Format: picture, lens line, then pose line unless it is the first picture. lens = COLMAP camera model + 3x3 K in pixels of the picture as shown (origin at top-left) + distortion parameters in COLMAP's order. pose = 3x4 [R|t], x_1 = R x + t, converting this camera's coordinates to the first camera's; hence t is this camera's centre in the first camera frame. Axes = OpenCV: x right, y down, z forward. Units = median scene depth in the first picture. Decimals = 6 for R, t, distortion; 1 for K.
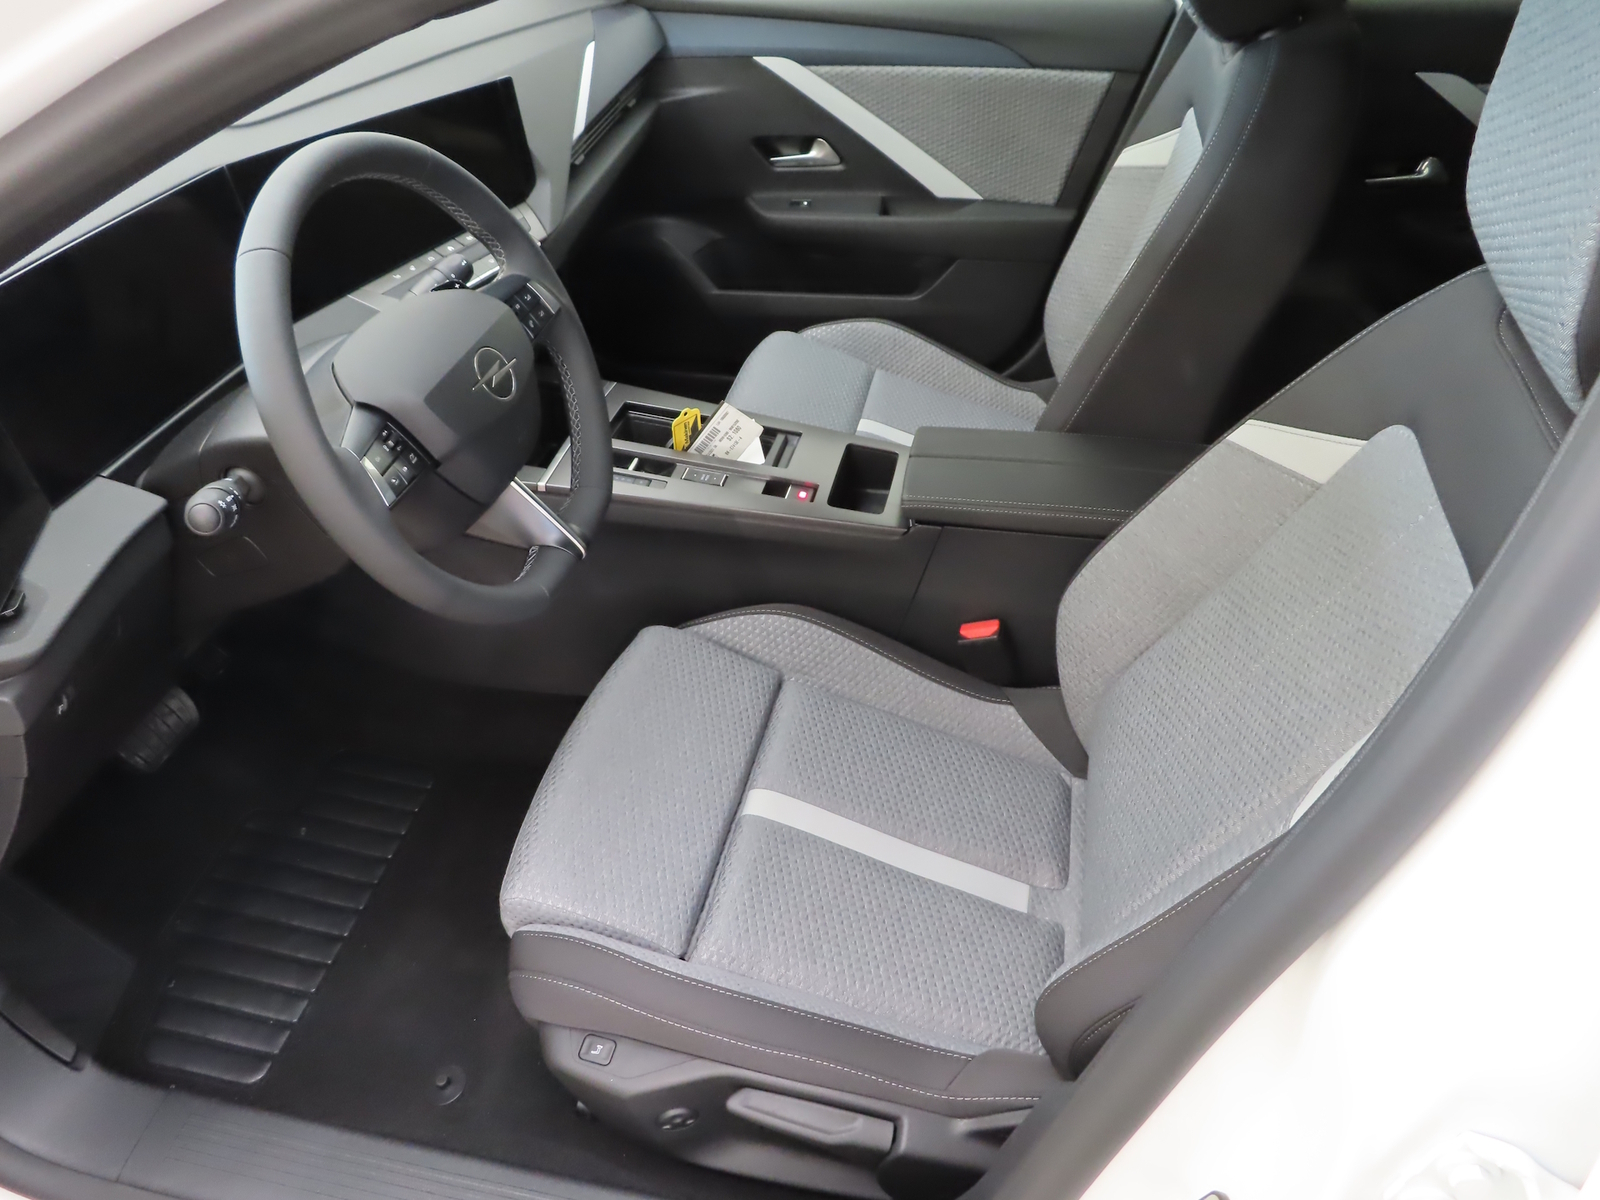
lens RADIAL K [[1156.9, 0, 800.0], [0, 1156.9, 600.0], [0, 0, 1]] dist [-0.005823, 0.006615]
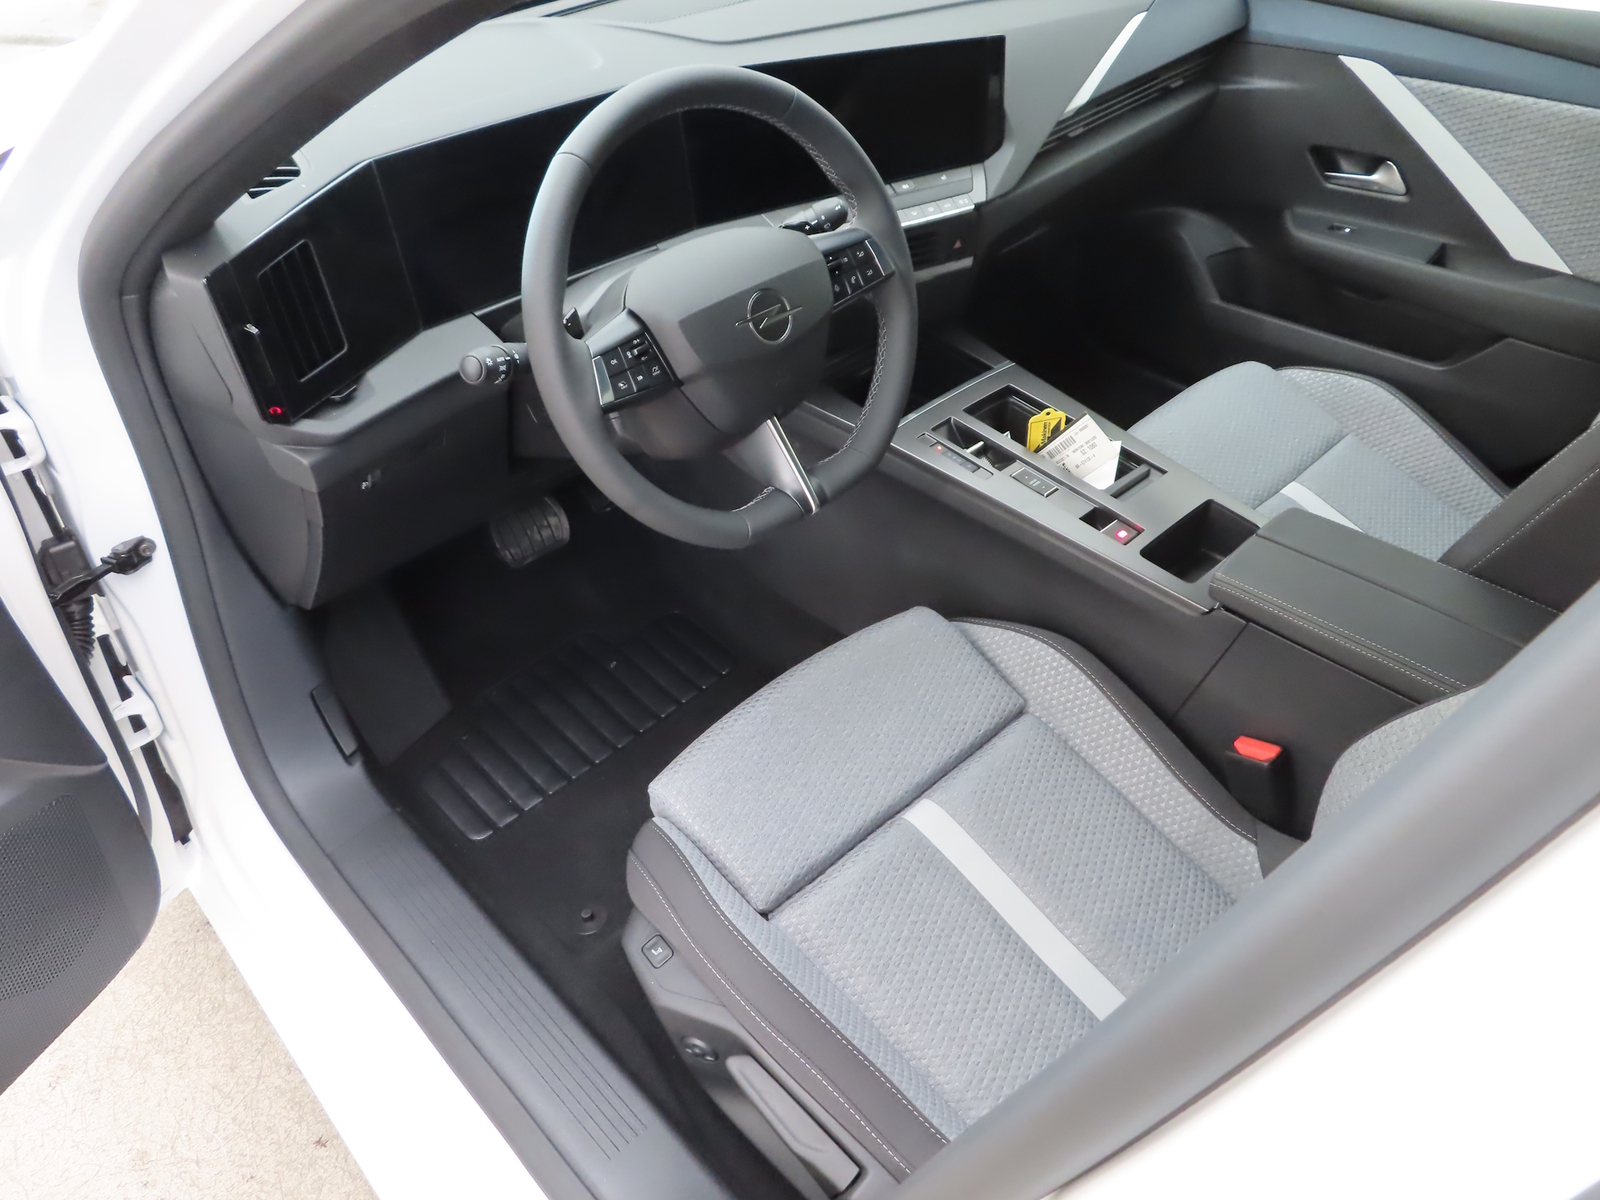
lens RADIAL K [[1156.9, 0, 800.0], [0, 1156.9, 600.0], [0, 0, 1]] dist [-0.005823, 0.006615]
pose [[0.823770, 0.362292, -0.436059, 0.210708], [-0.345520, 0.930645, 0.120480, -0.064580], [0.449465, 0.051419, 0.891817, 0.069022]]
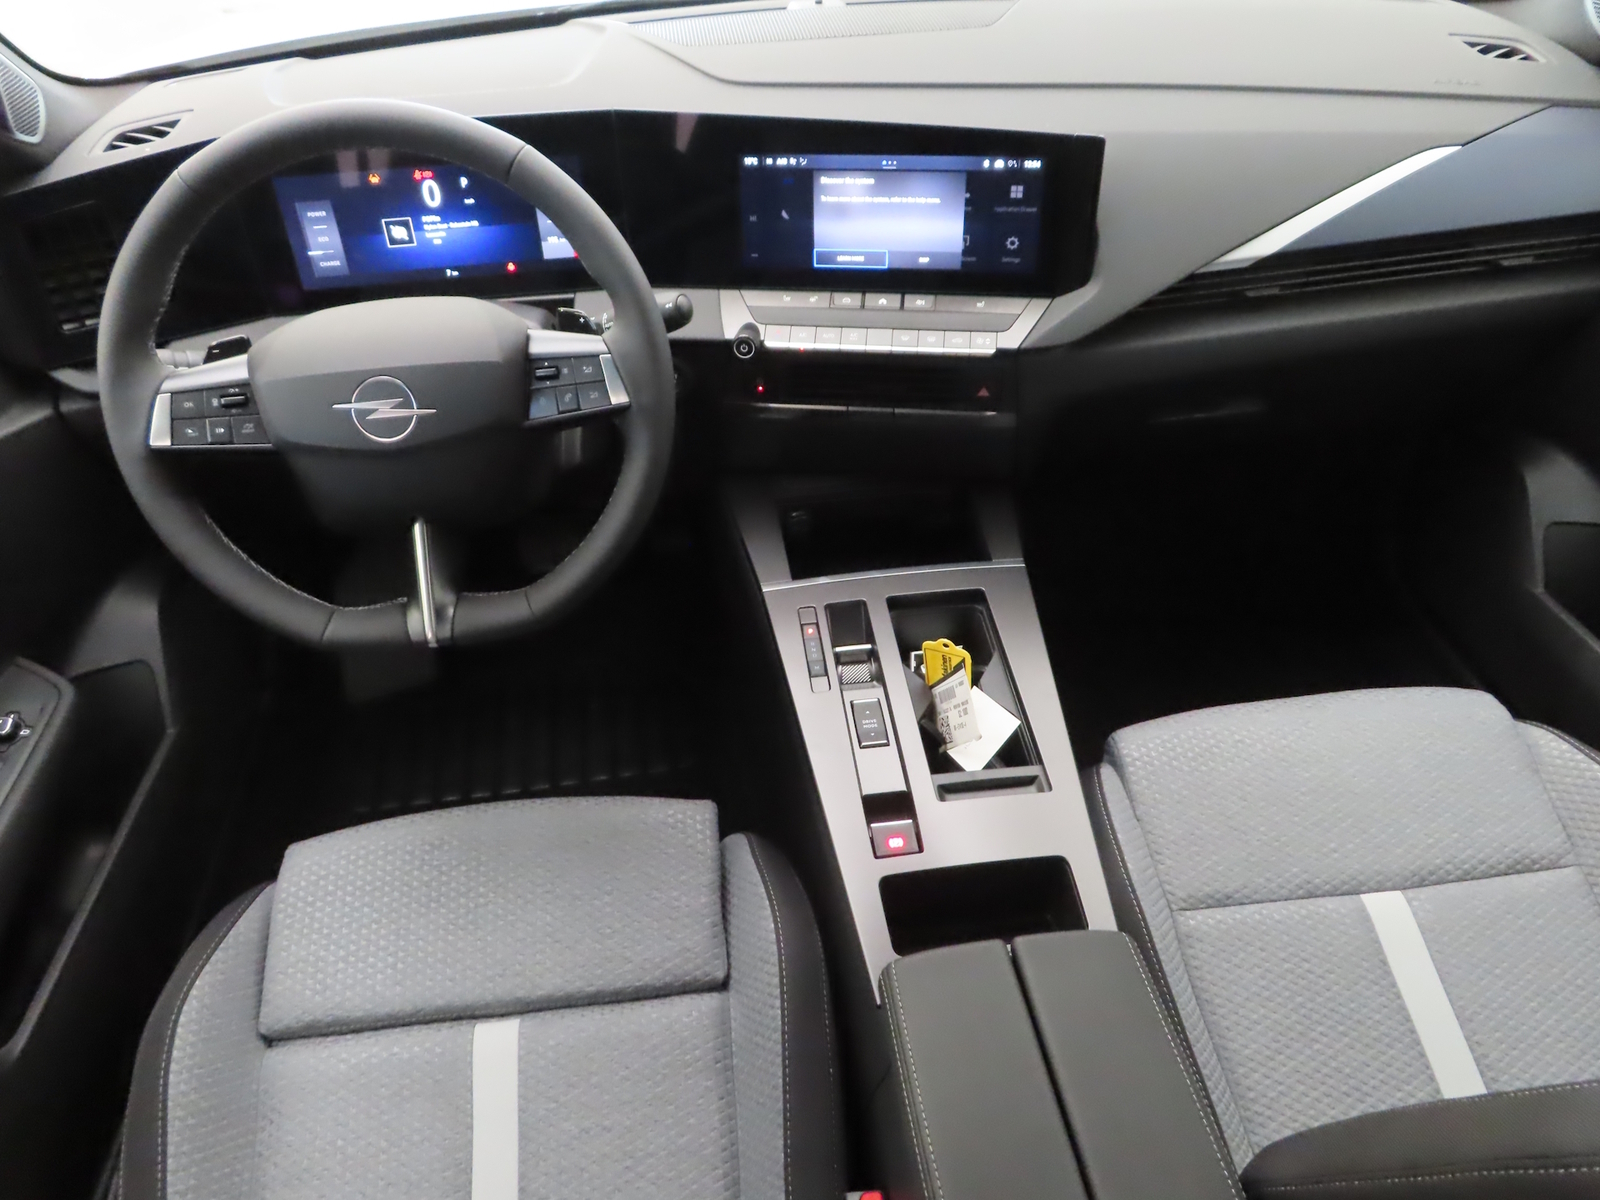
lens RADIAL K [[1156.9, 0, 800.0], [0, 1156.9, 600.0], [0, 0, 1]] dist [-0.005823, 0.006615]
pose [[0.317789, 0.604820, -0.730207, 0.379797], [-0.567460, 0.738298, 0.364561, -0.400094], [0.759605, 0.298509, 0.577834, 0.538934]]
